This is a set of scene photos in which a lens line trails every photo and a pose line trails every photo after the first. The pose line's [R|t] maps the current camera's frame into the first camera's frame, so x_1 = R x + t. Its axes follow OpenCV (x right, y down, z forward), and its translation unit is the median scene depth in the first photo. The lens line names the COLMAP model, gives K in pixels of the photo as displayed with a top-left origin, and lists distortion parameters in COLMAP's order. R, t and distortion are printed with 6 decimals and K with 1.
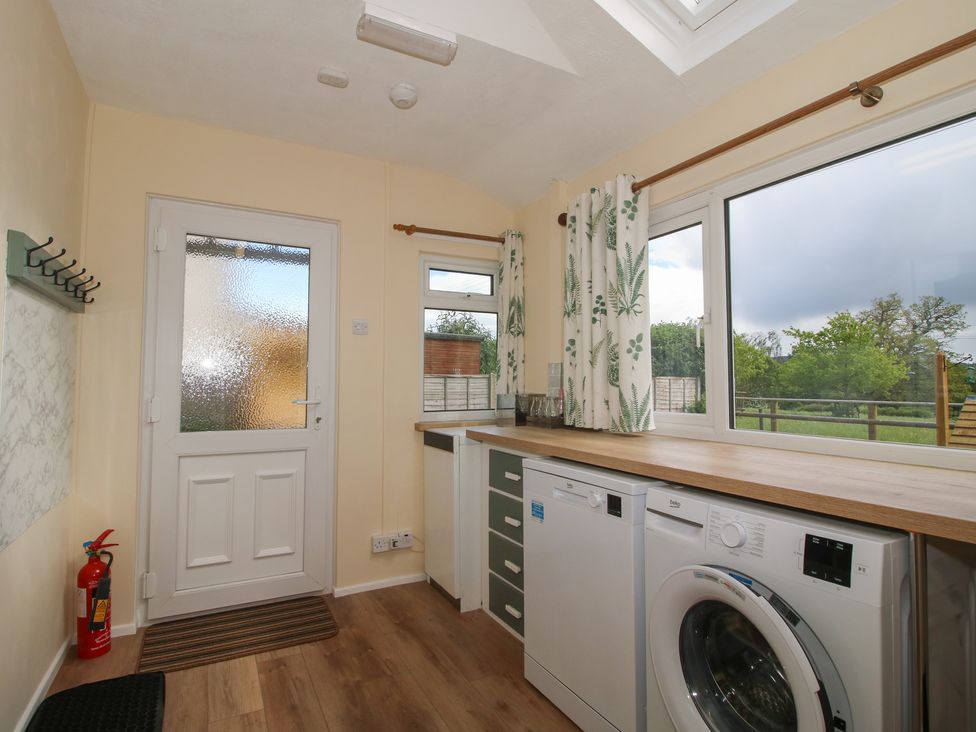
lens RADIAL K [[518.4, 0, 477.9], [0, 518.4, 361.6], [0, 0, 1]] dist [-0.004709, -0.005985]
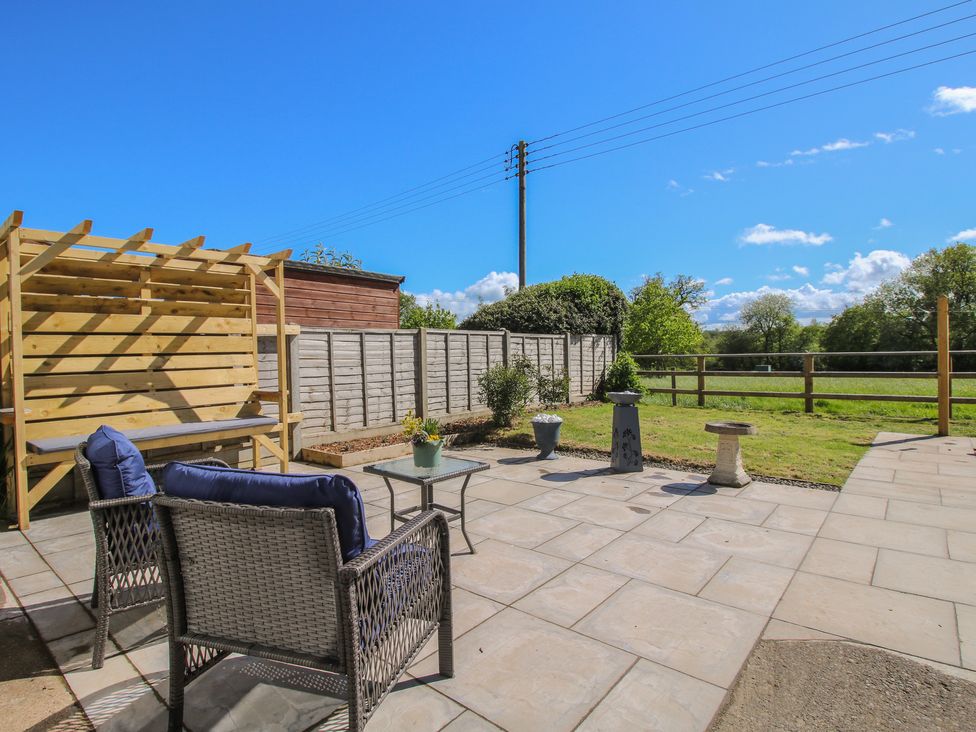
lens RADIAL K [[518.4, 0, 481.3], [0, 518.4, 363.3], [0, 0, 1]] dist [-0.004709, -0.005985]
pose [[0.928309, -0.030868, 0.370526, -0.477837], [0.009957, 0.998254, 0.058217, 0.091209], [-0.371676, -0.050354, 0.926996, 0.923056]]
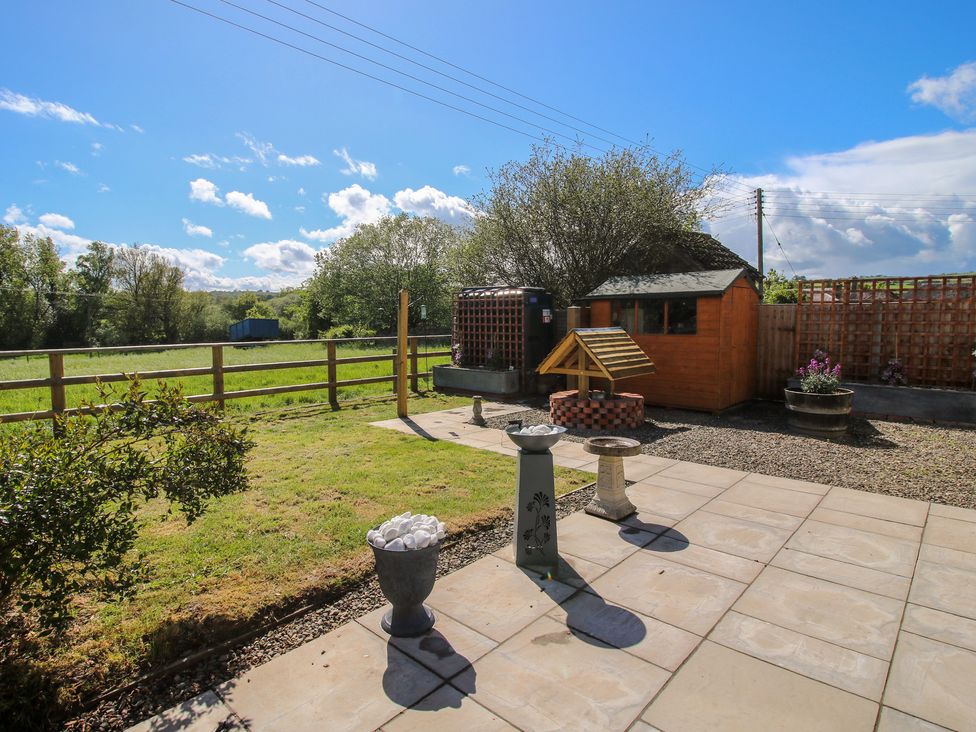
lens RADIAL K [[518.4, 0, 487.0], [0, 518.4, 369.3], [0, 0, 1]] dist [-0.004709, -0.005985]
pose [[-0.333717, -0.094283, 0.937947, -0.336823], [-0.039378, 0.995512, 0.086059, 0.090881], [-0.941851, -0.008215, -0.335931, 2.505646]]
